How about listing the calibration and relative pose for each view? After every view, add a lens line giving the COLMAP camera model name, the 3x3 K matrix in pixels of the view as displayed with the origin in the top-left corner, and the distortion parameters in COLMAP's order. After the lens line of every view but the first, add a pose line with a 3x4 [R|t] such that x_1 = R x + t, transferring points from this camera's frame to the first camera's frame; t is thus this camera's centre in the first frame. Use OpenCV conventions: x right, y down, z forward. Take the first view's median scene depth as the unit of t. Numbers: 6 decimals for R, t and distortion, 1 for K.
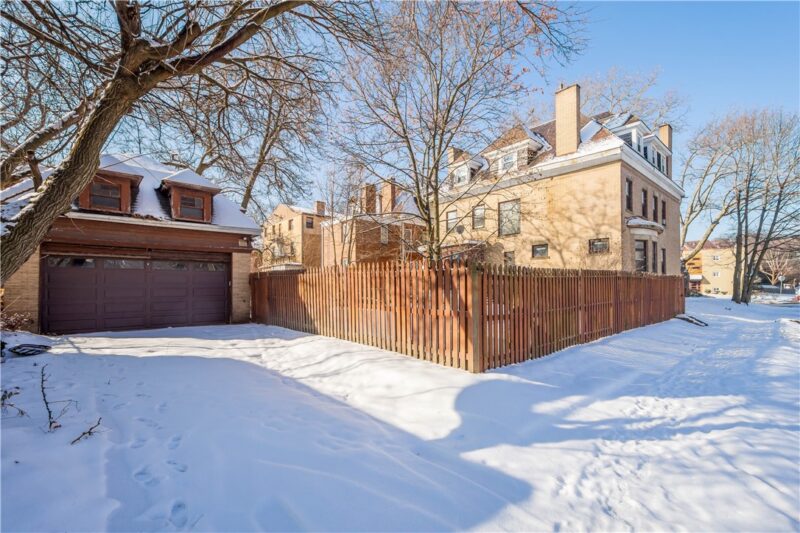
lens RADIAL K [[363.2, 0, 400.3], [0, 363.2, 280.3], [0, 0, 1]] dist [0.000035, -0.000119]
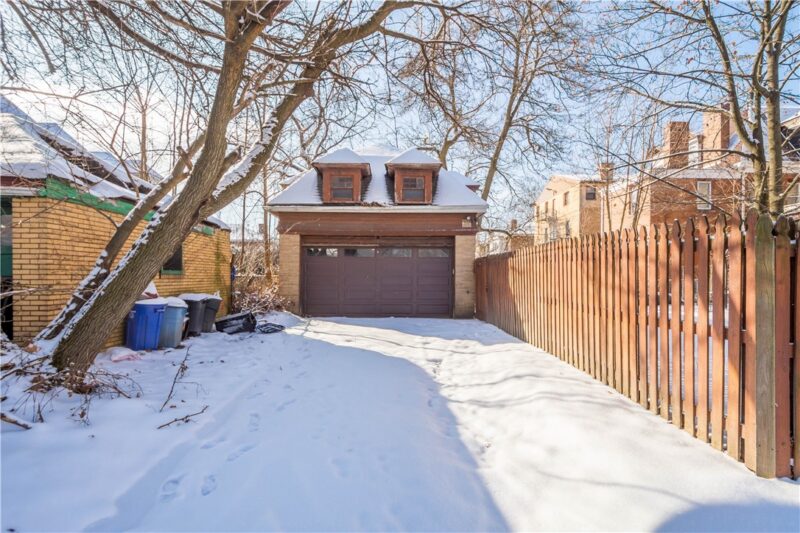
lens RADIAL K [[419.8, 0, 400.0], [0, 419.8, 278.0], [0, 0, 1]] dist [0.003003, -0.000159]
pose [[0.746298, 0.007923, -0.665565, 0.172527], [0.005548, 0.999820, 0.018123, 0.009274], [0.665589, -0.017218, 0.746120, 0.279752]]
